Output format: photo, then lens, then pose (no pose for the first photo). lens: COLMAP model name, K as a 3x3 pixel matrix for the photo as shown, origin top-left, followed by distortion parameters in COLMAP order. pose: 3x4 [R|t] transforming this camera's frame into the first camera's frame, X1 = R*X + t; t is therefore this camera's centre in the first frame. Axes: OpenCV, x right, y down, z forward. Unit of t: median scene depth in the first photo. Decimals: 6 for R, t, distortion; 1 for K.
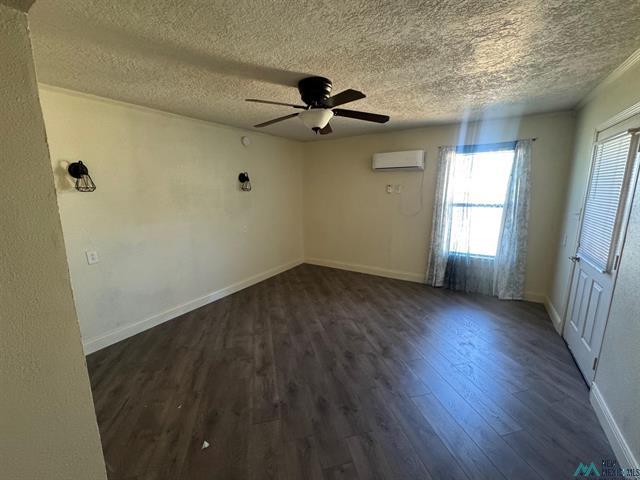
lens RADIAL K [[261.0, 0, 318.5], [0, 261.0, 240.8], [0, 0, 1]] dist [0.002447, 0.000222]
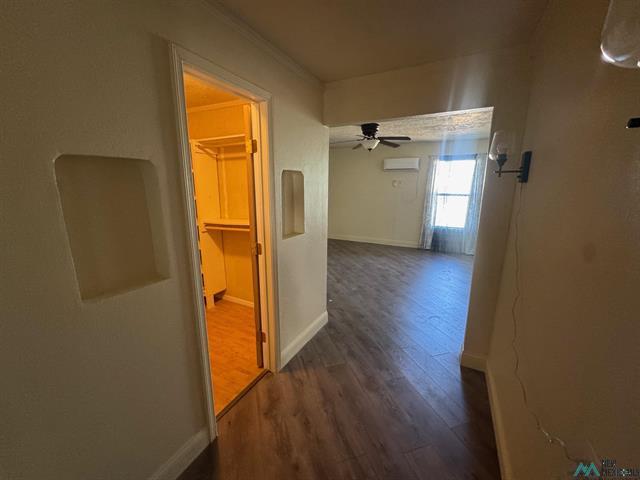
lens RADIAL K [[261.0, 0, 320.9], [0, 261.0, 238.6], [0, 0, 1]] dist [0.002447, 0.000222]
pose [[0.996908, -0.002266, 0.078549, -0.287921], [0.001641, 0.999967, 0.008017, 0.109707], [-0.078565, -0.007863, 0.996878, -0.473980]]
